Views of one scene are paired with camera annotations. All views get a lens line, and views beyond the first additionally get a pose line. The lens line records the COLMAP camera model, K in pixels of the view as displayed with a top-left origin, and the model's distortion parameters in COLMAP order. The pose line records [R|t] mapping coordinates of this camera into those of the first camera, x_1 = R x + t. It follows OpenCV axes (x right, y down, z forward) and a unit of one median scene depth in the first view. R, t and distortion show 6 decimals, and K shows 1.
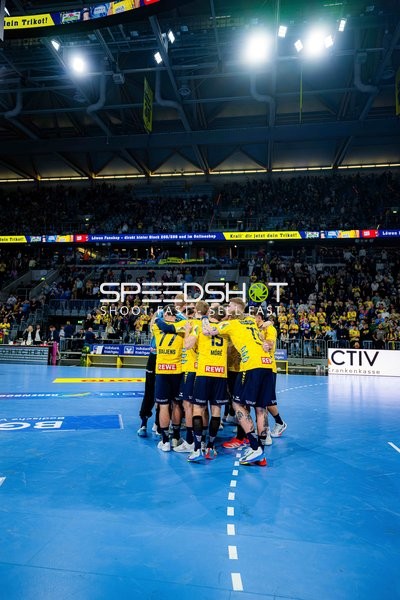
lens RADIAL K [[392.6, 0, 200.0], [0, 392.6, 300.0], [0, 0, 1]] dist [0.020653, 0.002082]
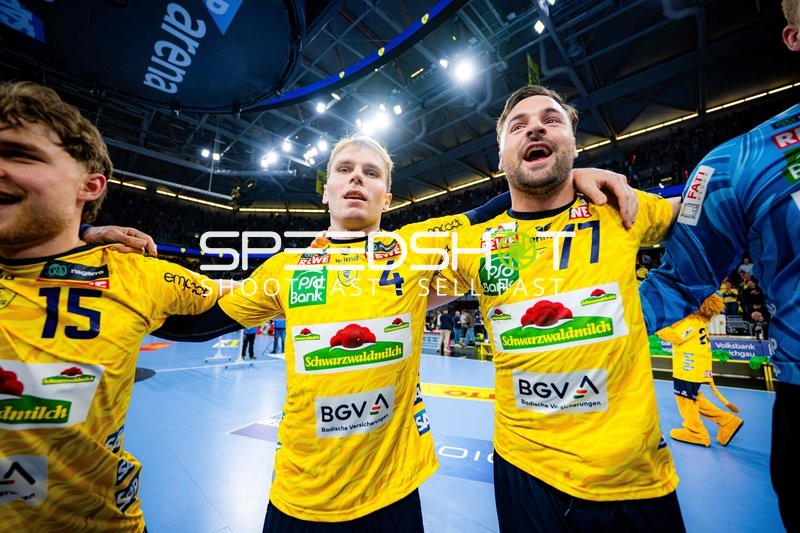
lens RADIAL K [[322.2, 0, 400.7], [0, 322.2, 264.4], [0, 0, 1]] dist [-0.022070, 0.001053]
pose [[0.824787, -0.104527, -0.555699, -0.015225], [0.059221, 0.993329, -0.098946, 0.016776], [0.562334, 0.048700, 0.825475, 0.195193]]
